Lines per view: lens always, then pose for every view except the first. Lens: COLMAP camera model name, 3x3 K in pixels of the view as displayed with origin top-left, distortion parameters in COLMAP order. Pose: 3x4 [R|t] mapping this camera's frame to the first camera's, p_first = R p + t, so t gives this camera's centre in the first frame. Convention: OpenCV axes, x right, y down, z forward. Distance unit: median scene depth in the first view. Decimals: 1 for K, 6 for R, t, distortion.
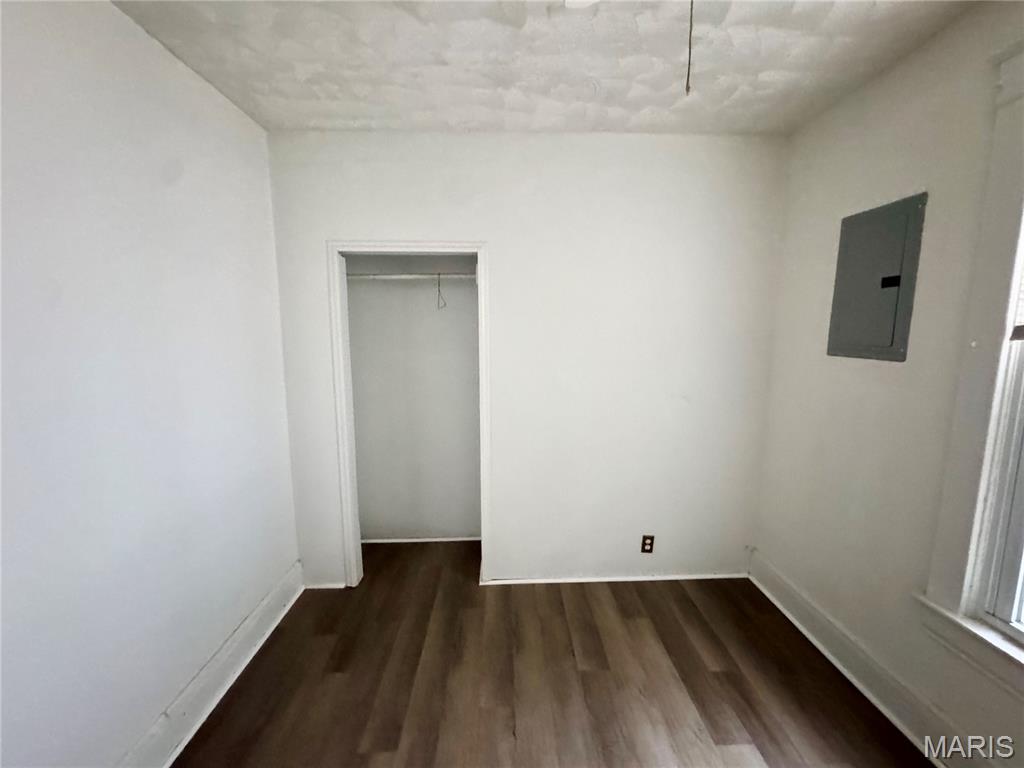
lens RADIAL K [[411.4, 0, 510.0], [0, 411.4, 379.8], [0, 0, 1]] dist [0.001097, 0.000267]
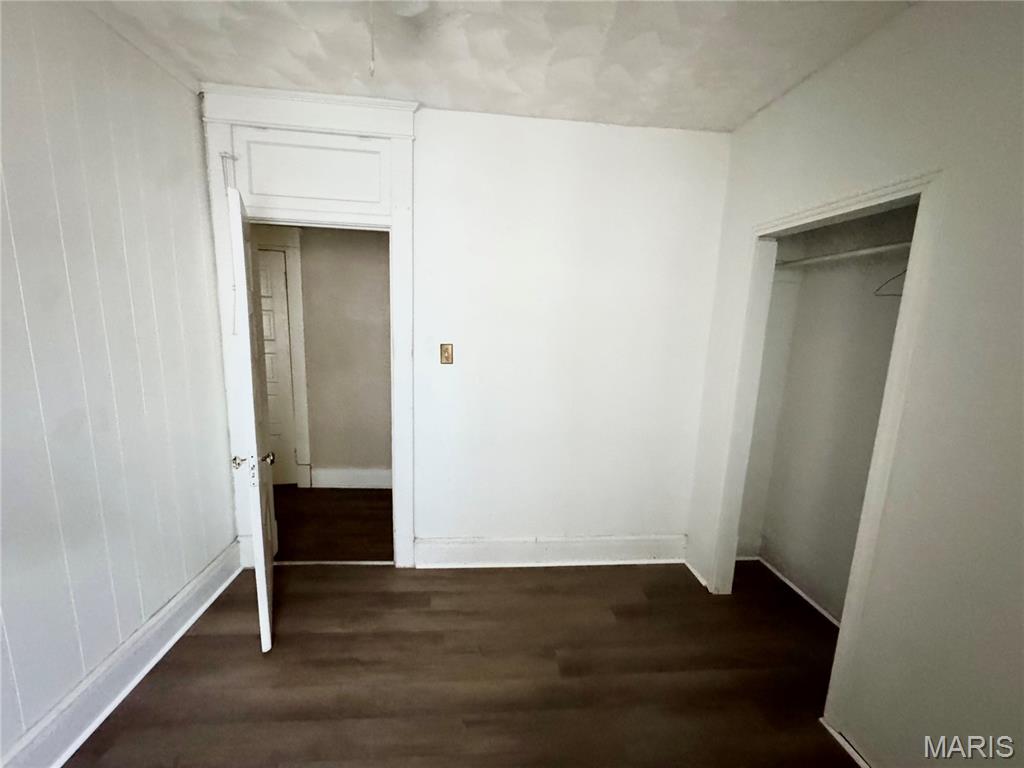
lens RADIAL K [[407.9, 0, 511.8], [0, 407.9, 382.7], [0, 0, 1]] dist [-0.003458, 0.000163]
pose [[0.064901, 0.168920, -0.983491, 0.484564], [-0.160050, 0.974571, 0.156827, -0.051436], [0.984973, 0.147230, 0.090286, 0.426519]]
